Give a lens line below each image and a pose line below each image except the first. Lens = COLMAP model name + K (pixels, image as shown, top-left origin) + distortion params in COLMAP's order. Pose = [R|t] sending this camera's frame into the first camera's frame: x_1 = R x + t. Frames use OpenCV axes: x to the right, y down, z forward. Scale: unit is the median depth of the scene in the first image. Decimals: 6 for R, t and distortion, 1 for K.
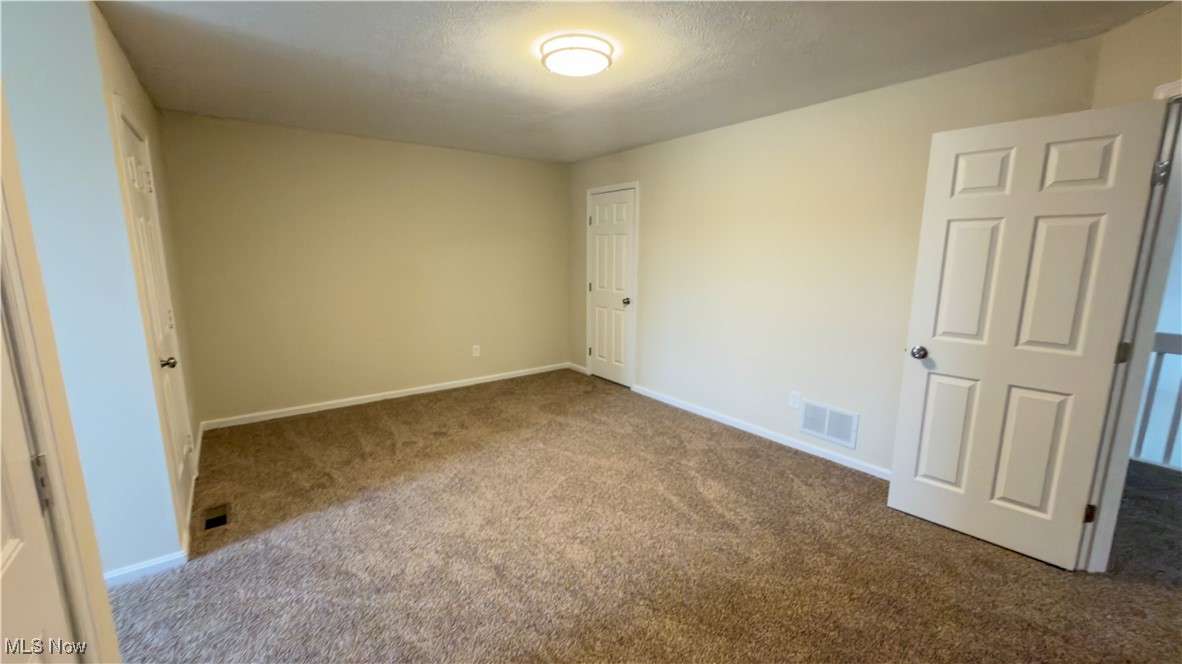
lens RADIAL K [[470.5, 0, 587.2], [0, 470.5, 329.6], [0, 0, 1]] dist [-0.000262, -0.000058]
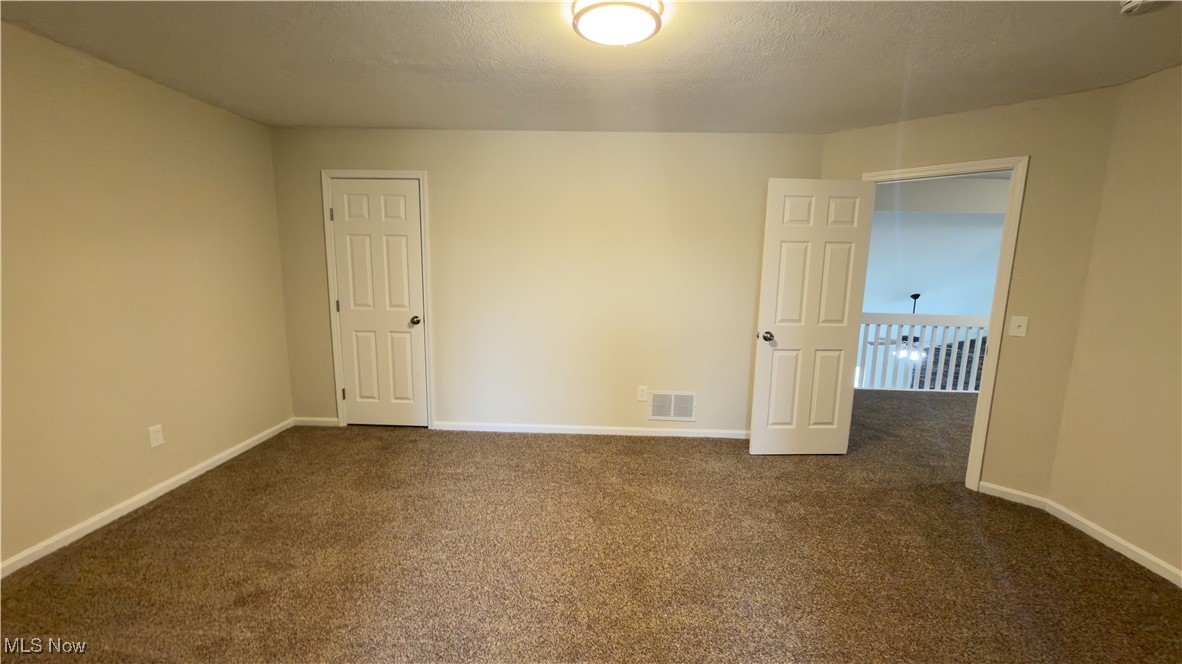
lens RADIAL K [[470.5, 0, 591.0], [0, 470.5, 330.2], [0, 0, 1]] dist [-0.000262, -0.000058]
pose [[0.624396, -0.104391, 0.774100, -0.504381], [0.113453, 0.992640, 0.042350, -0.063698], [-0.772824, 0.061380, 0.631645, 0.392708]]
